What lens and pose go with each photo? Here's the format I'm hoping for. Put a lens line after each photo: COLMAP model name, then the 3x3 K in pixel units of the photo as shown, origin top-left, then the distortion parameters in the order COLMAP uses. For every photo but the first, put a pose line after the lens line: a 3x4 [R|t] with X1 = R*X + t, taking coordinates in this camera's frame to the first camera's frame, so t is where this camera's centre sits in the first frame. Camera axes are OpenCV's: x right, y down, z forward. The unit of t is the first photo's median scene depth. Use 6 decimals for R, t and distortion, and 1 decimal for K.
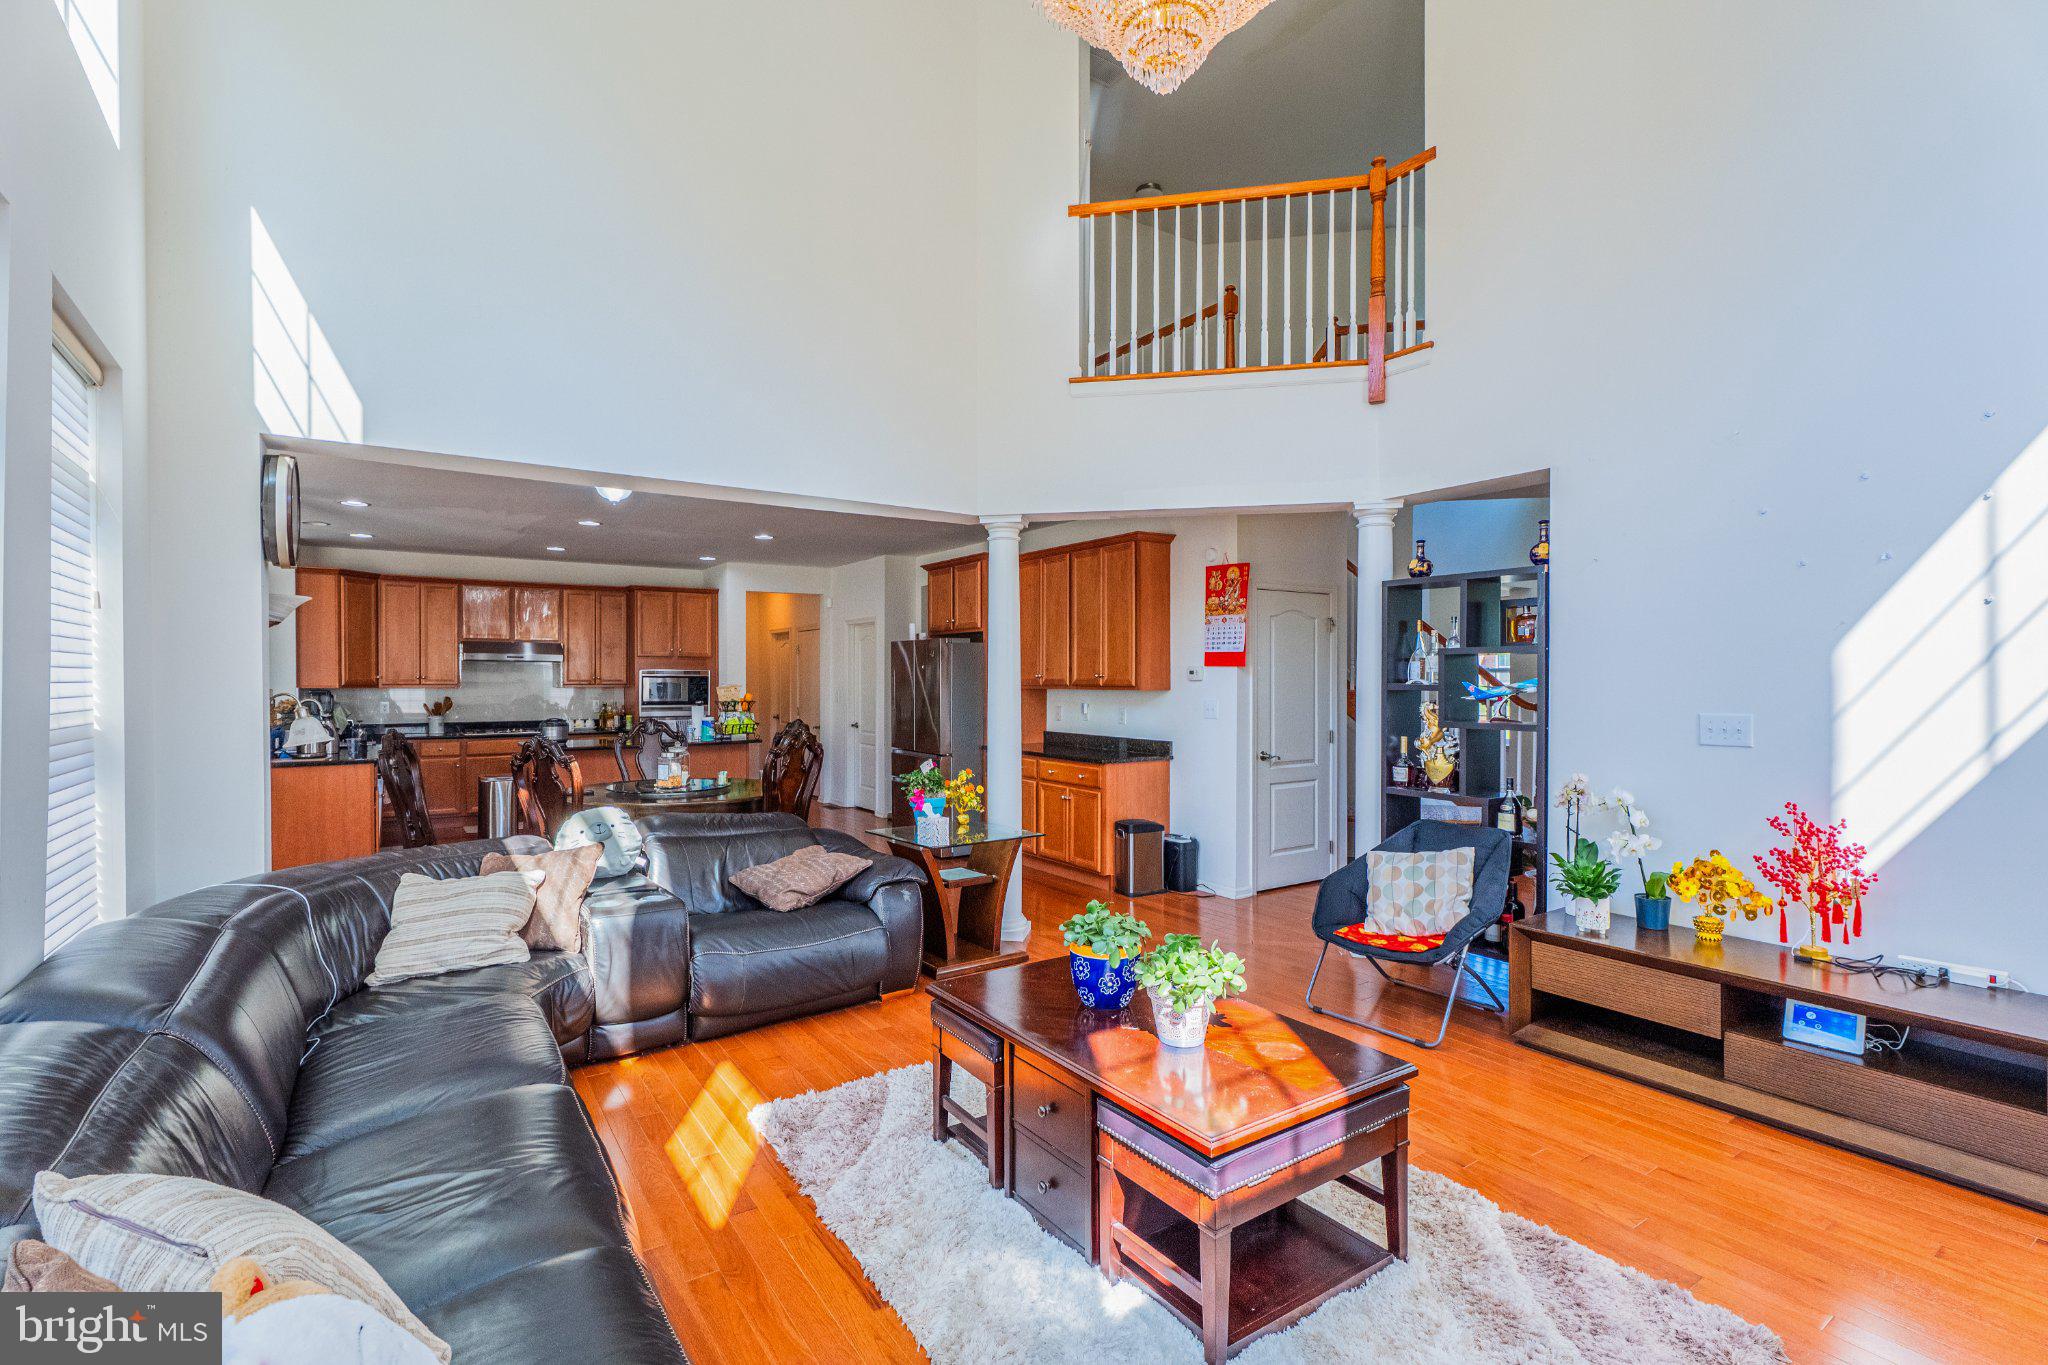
lens RADIAL K [[938.8, 0, 1028.4], [0, 938.8, 694.8], [0, 0, 1]] dist [0.000862, 0.000337]
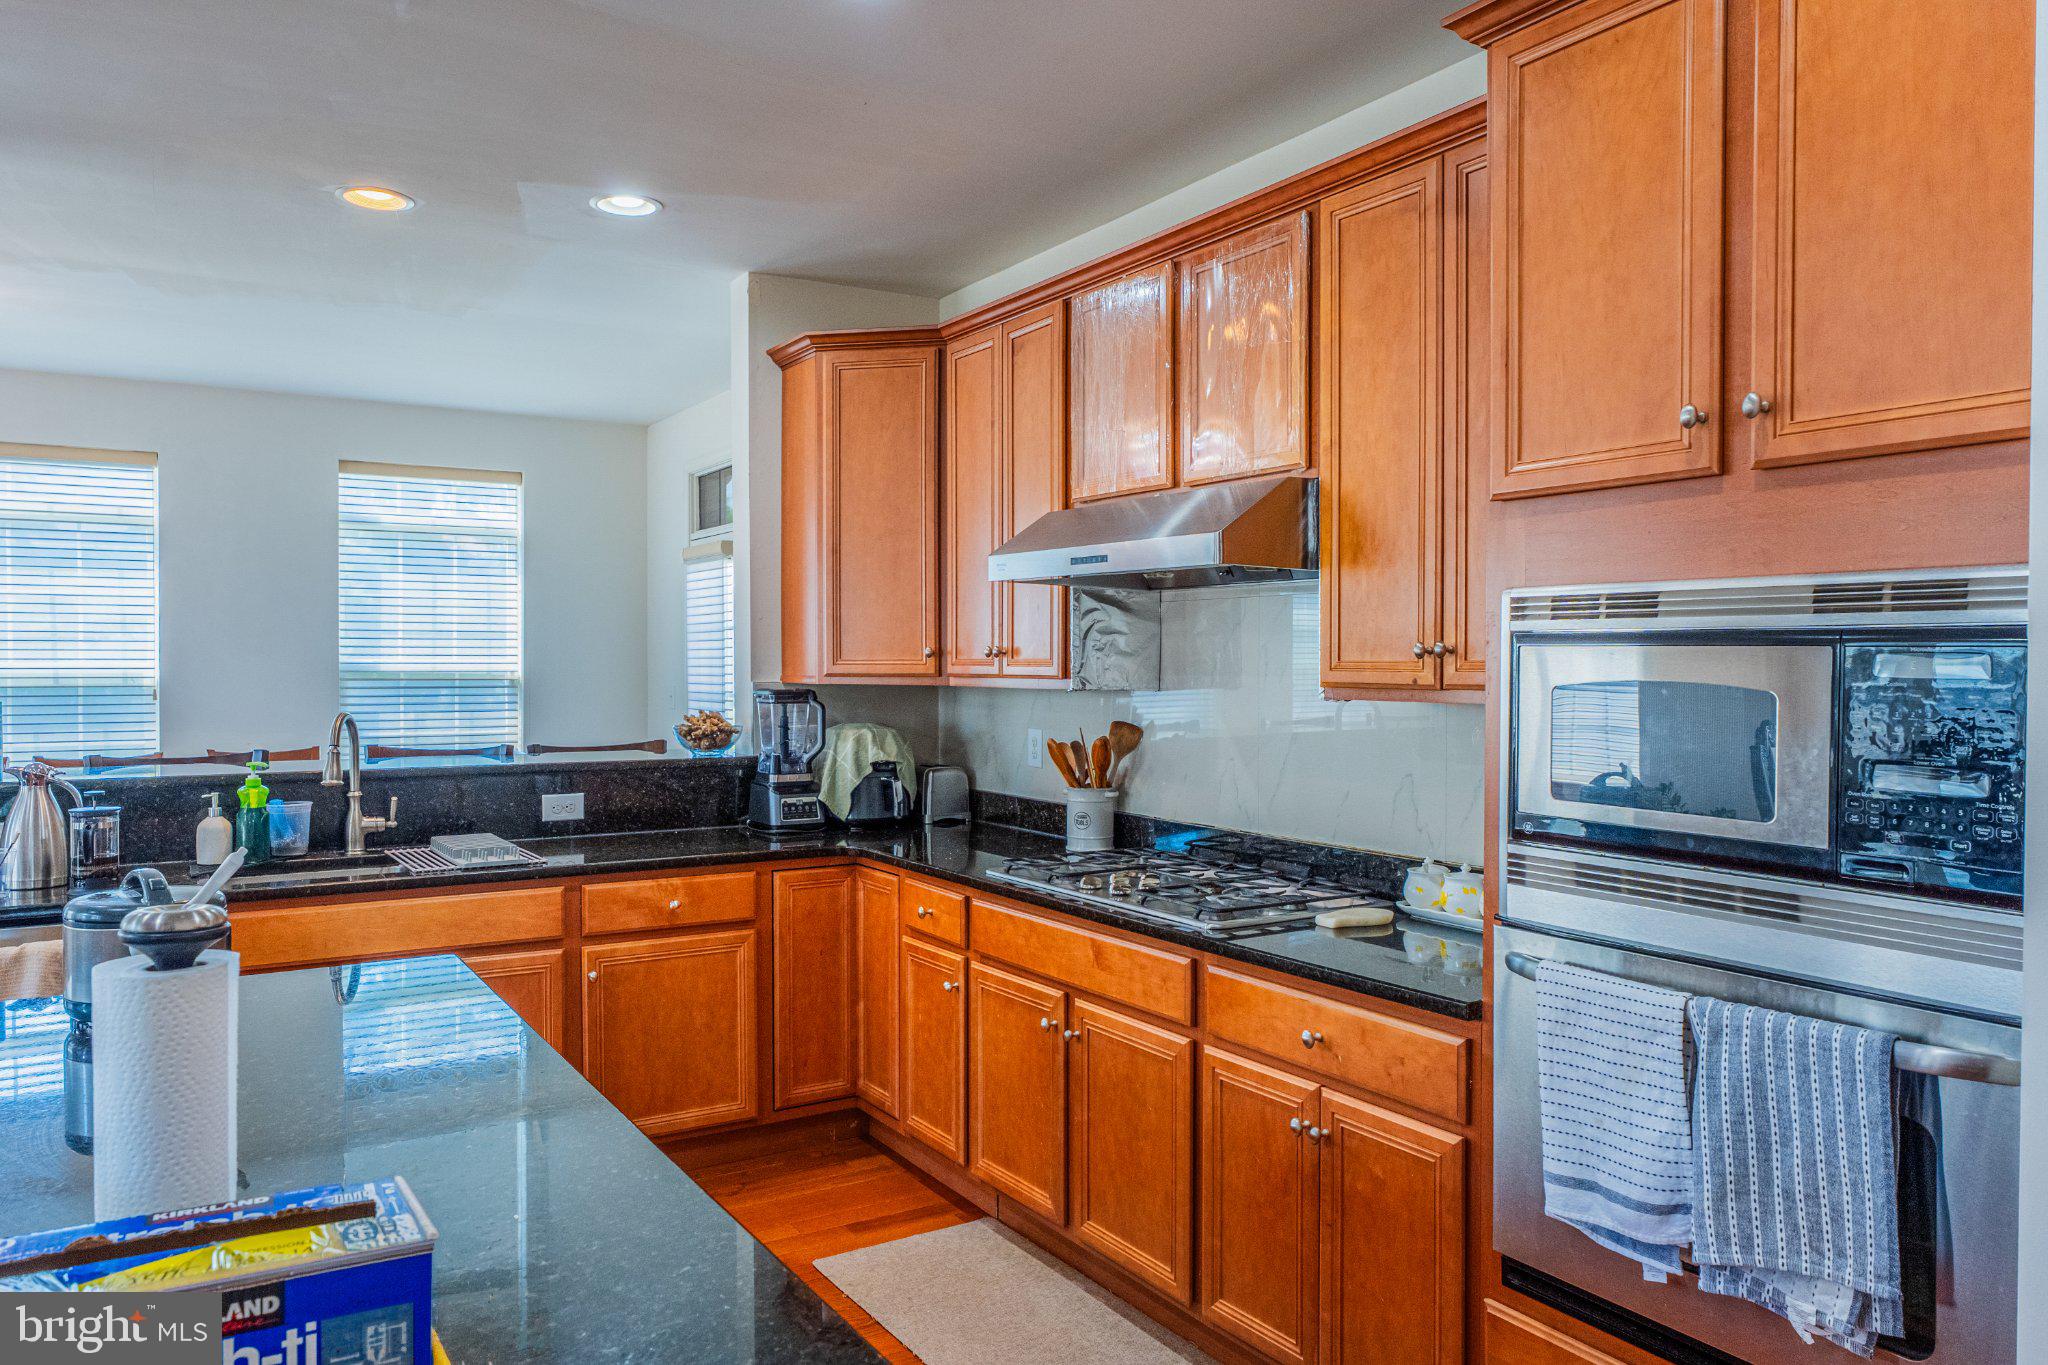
lens RADIAL K [[1451.7, 0, 1024.0], [0, 1451.7, 682.5], [0, 0, 1]] dist [-0.002492, -0.002571]
pose [[-0.096479, 0.025994, -0.994996, -0.191576], [-0.009433, 0.999590, 0.027028, -0.019080], [0.995290, 0.011993, -0.096194, 0.975806]]
